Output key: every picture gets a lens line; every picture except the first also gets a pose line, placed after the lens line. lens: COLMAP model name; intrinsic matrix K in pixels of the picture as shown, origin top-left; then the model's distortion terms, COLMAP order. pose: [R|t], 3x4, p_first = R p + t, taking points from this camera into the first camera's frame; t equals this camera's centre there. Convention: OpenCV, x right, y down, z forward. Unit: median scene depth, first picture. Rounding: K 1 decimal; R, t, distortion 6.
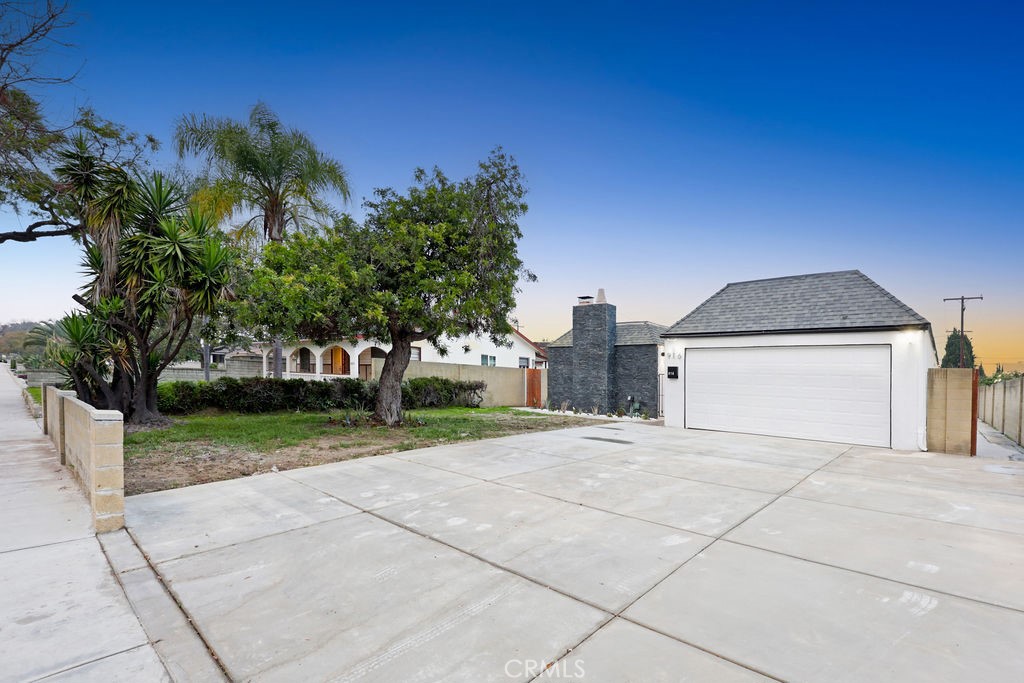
lens RADIAL K [[460.8, 0, 584.7], [0, 460.8, 407.7], [0, 0, 1]] dist [-0.000878, -0.000160]
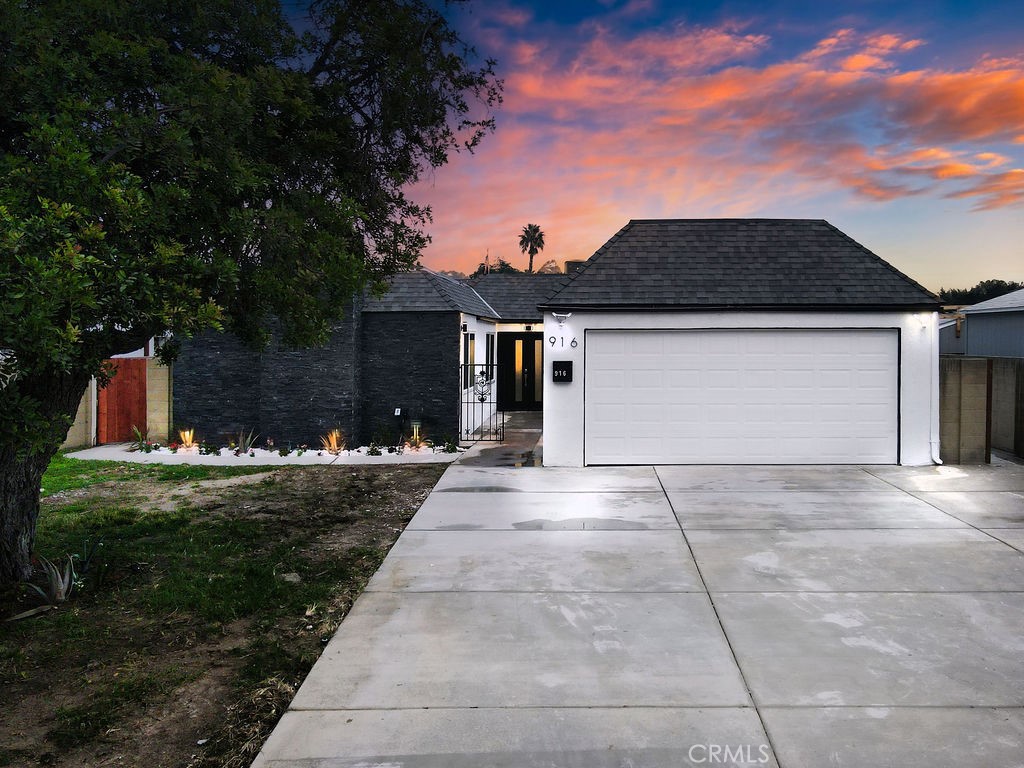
lens RADIAL K [[787.9, 0, 600.1], [0, 787.9, 340.6], [0, 0, 1]] dist [-0.006732, 0.027037]
pose [[0.781334, -0.044906, 0.622496, -0.485124], [0.071951, 0.997239, -0.018370, -0.121270], [-0.619952, 0.059142, 0.782407, 0.279905]]
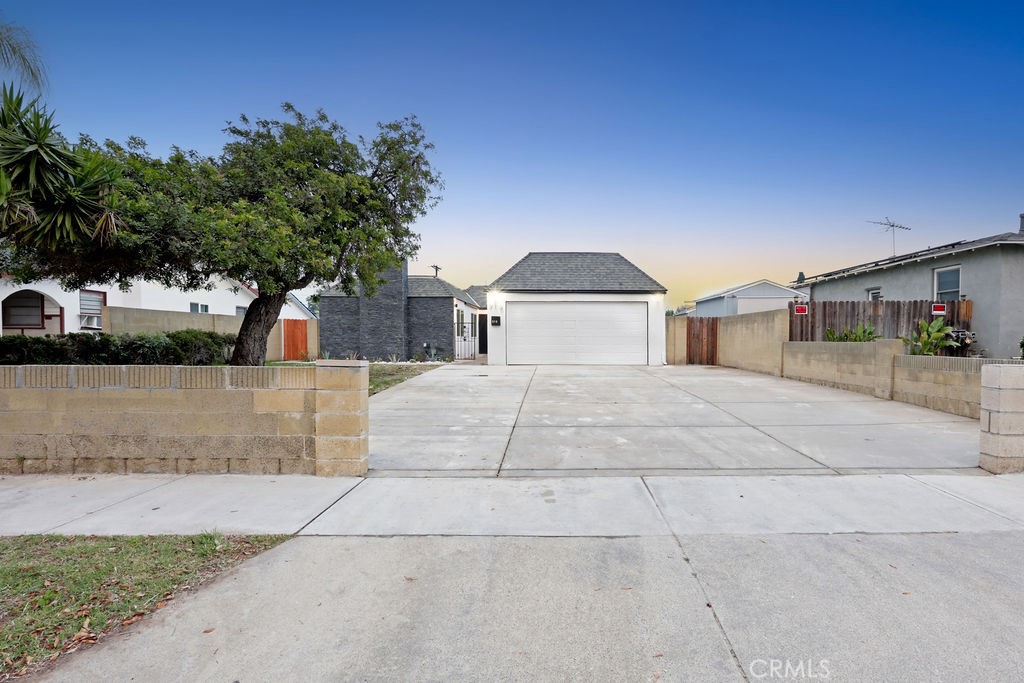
lens RADIAL K [[434.1, 0, 552.1], [0, 434.1, 361.4], [0, 0, 1]] dist [-0.000437, -0.000186]
pose [[0.787334, -0.066362, 0.612945, -0.536595], [0.058605, 0.997744, 0.032745, 0.003911], [-0.613735, 0.010140, 0.789447, -0.015679]]
